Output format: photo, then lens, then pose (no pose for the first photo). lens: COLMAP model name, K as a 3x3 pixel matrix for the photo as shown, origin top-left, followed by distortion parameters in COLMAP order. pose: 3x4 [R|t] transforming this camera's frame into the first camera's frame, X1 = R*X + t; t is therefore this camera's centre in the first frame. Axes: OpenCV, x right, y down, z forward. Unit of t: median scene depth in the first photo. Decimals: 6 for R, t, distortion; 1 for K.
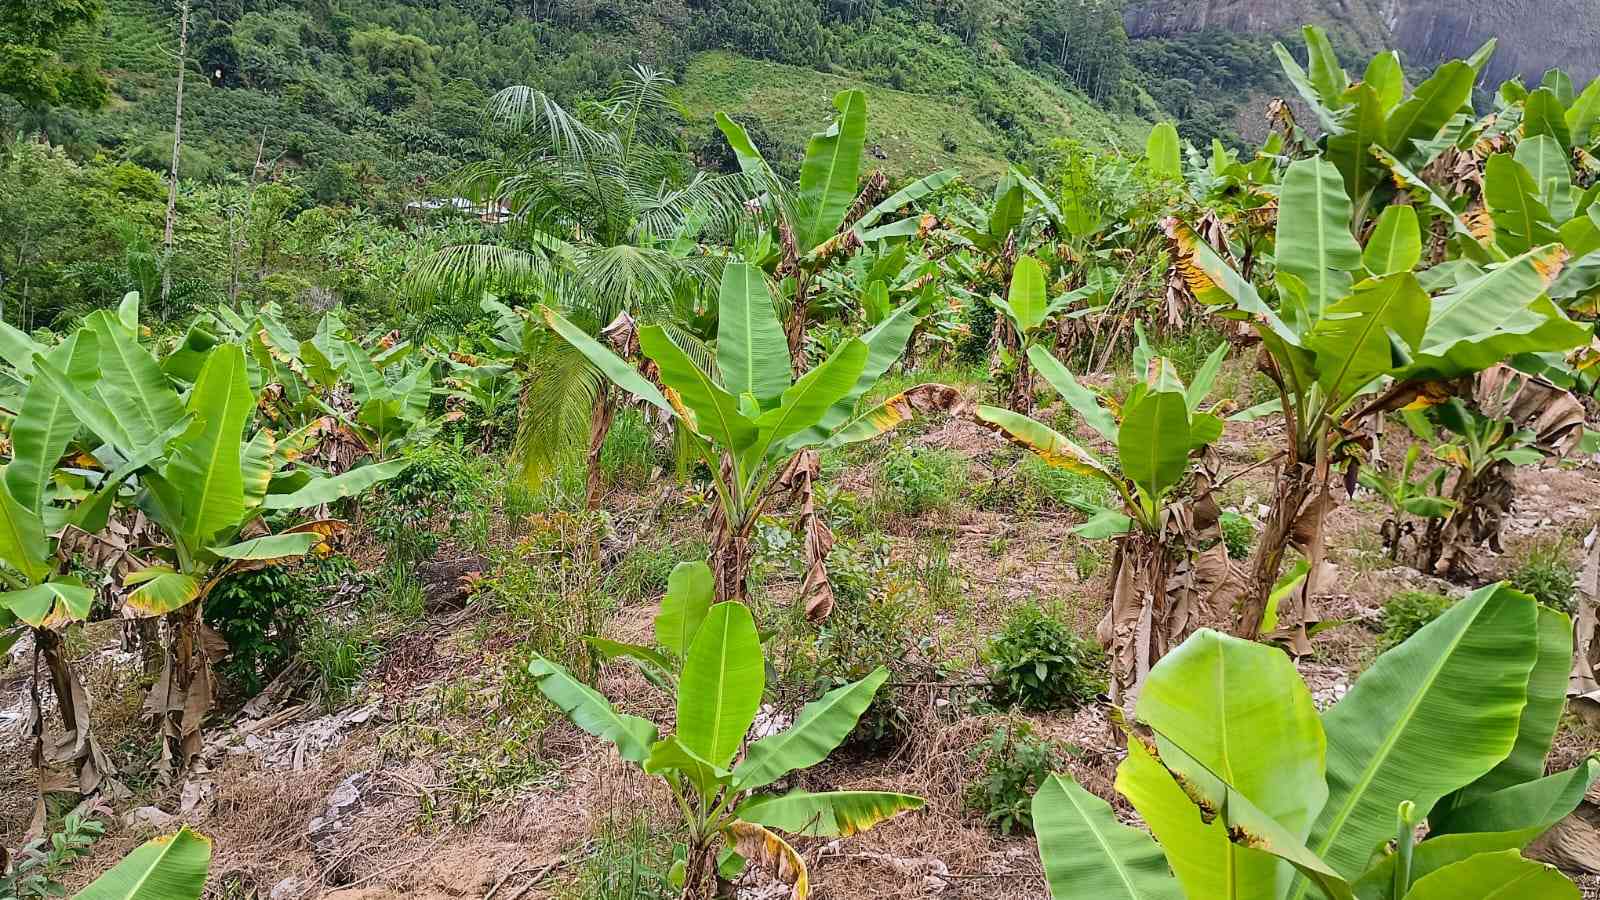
lens RADIAL K [[1358.1, 0, 810.6], [0, 1358.1, 459.7], [0, 0, 1]] dist [0.049817, -0.070349]
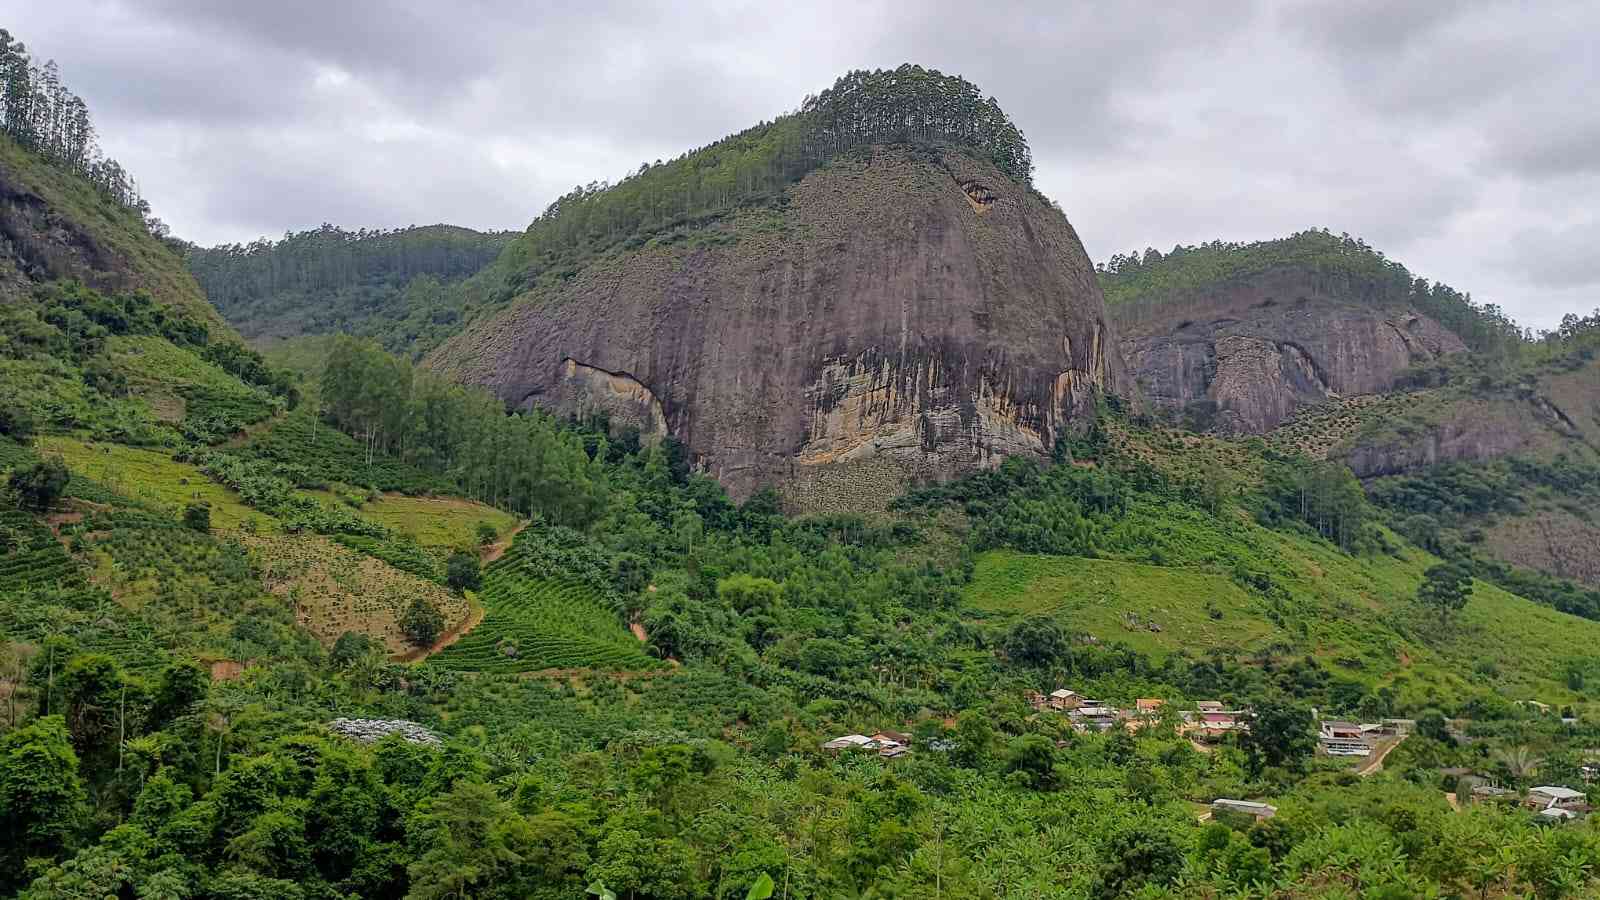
lens RADIAL K [[1358.1, 0, 806.2], [0, 1358.1, 439.4], [0, 0, 1]] dist [0.049817, -0.070349]
pose [[0.980169, -0.113161, -0.162676, -0.026992], [0.054991, 0.944000, -0.325330, -0.017087], [0.190381, 0.309933, 0.931503, -0.143504]]
